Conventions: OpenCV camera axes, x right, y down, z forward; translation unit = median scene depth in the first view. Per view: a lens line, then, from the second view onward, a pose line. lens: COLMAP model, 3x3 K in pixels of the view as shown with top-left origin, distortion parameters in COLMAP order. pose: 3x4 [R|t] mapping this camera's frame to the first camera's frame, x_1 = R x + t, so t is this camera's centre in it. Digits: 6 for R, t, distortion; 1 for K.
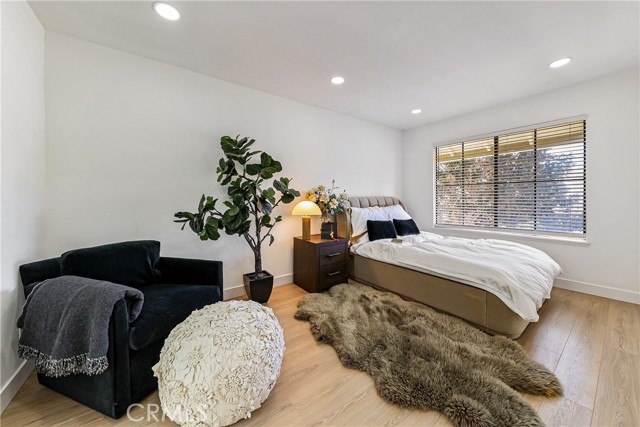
lens RADIAL K [[230.6, 0, 318.8], [0, 230.6, 202.2], [0, 0, 1]] dist [0.000057, -0.000053]
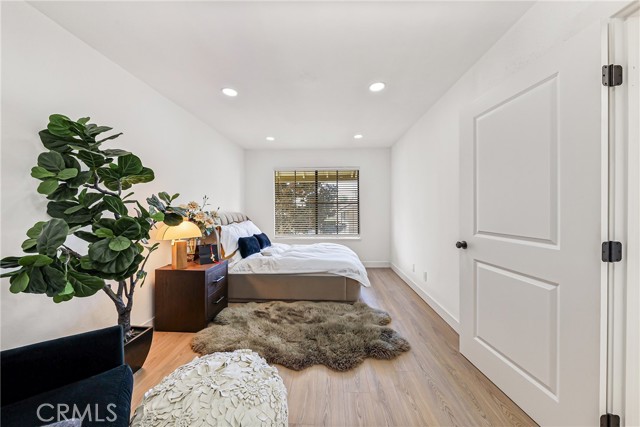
lens RADIAL K [[228.7, 0, 320.0], [0, 228.7, 213.5], [0, 0, 1]] dist [0.000327, 0.000029]
pose [[0.625252, -0.011052, 0.780345, -0.415362], [0.011475, 0.999922, 0.004967, -0.033998], [-0.780339, 0.005849, 0.625330, 0.134060]]
